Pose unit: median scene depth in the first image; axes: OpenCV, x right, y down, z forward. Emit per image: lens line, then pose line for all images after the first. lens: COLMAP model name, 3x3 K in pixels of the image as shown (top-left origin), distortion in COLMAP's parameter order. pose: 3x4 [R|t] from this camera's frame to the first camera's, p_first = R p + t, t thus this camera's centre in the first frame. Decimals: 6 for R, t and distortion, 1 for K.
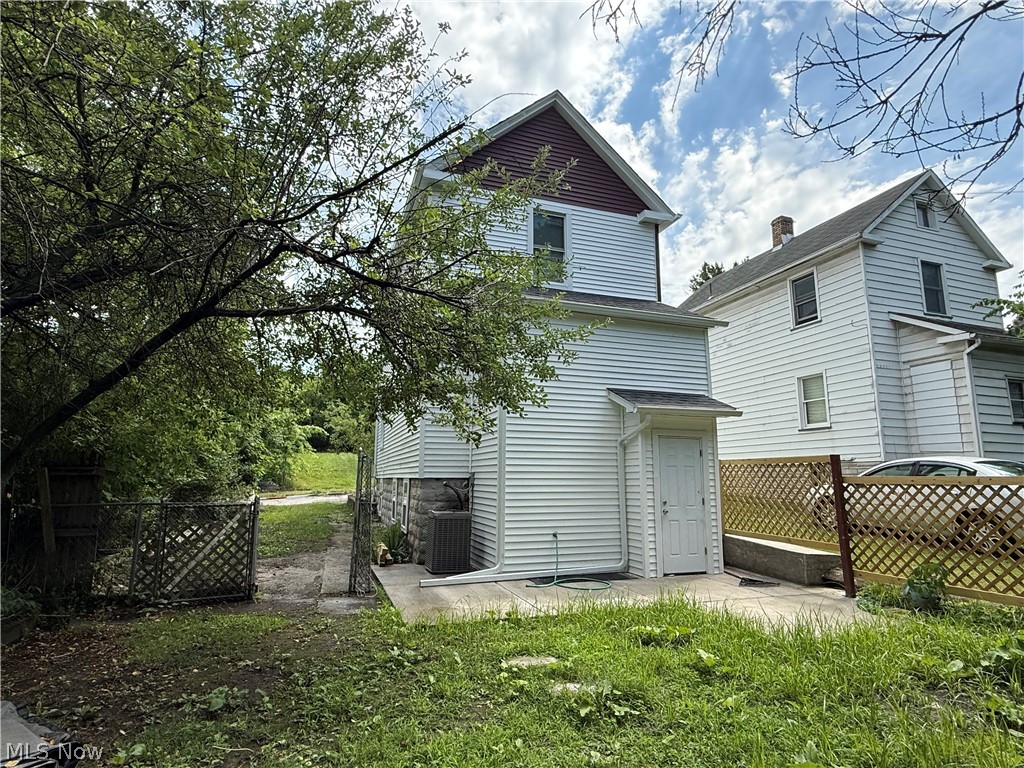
lens RADIAL K [[549.6, 0, 512.0], [0, 549.6, 384.0], [0, 0, 1]] dist [0.000028, -0.000061]
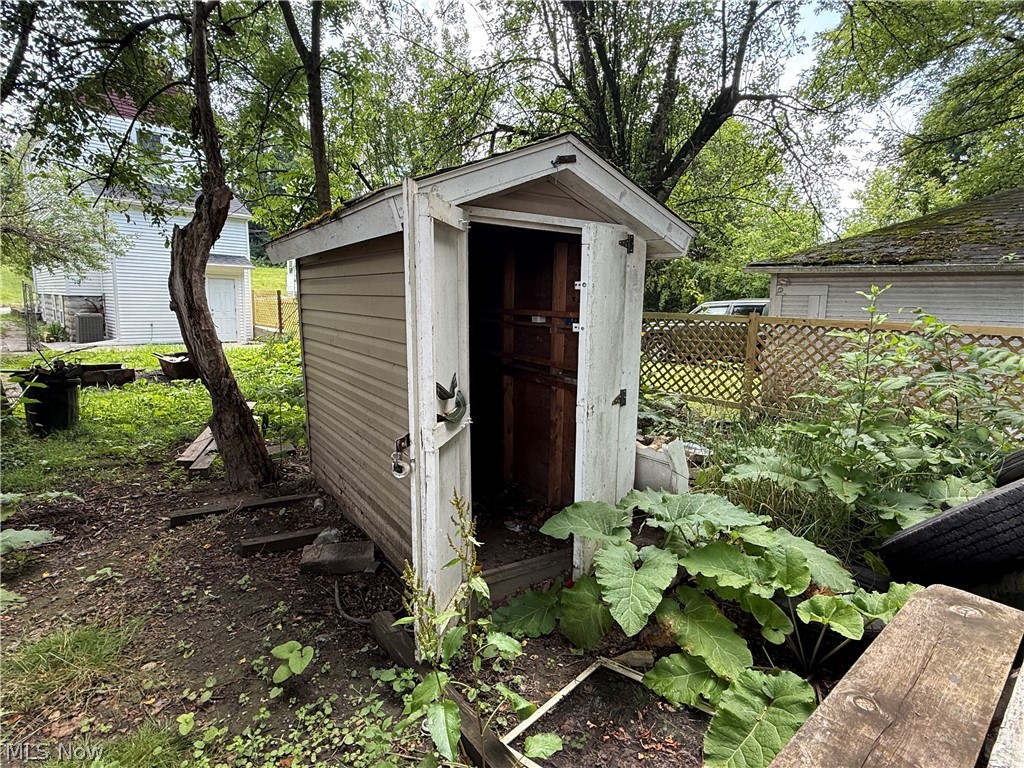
lens RADIAL K [[549.6, 0, 512.0], [0, 549.6, 384.0], [0, 0, 1]] dist [0.000028, -0.000061]
pose [[0.895385, -0.045911, 0.442920, 0.313424], [-0.097841, 0.950079, 0.296271, -0.219272], [-0.434411, -0.308613, 0.846194, -1.192372]]
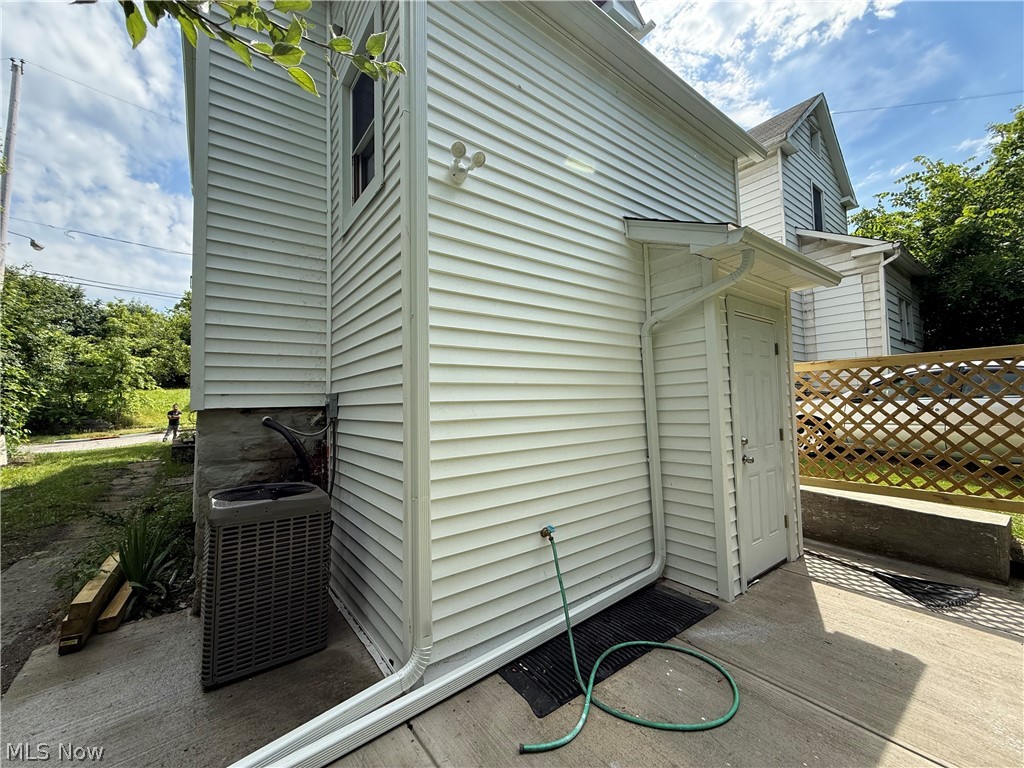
lens RADIAL K [[408.3, 0, 512.0], [0, 408.3, 384.0], [0, 0, 1]] dist [-0.000468, -0.000038]
pose [[0.949727, -0.013063, 0.312807, -0.036976], [-0.023308, 0.993406, 0.112252, 0.110673], [-0.312211, -0.113900, 0.943160, 0.633655]]
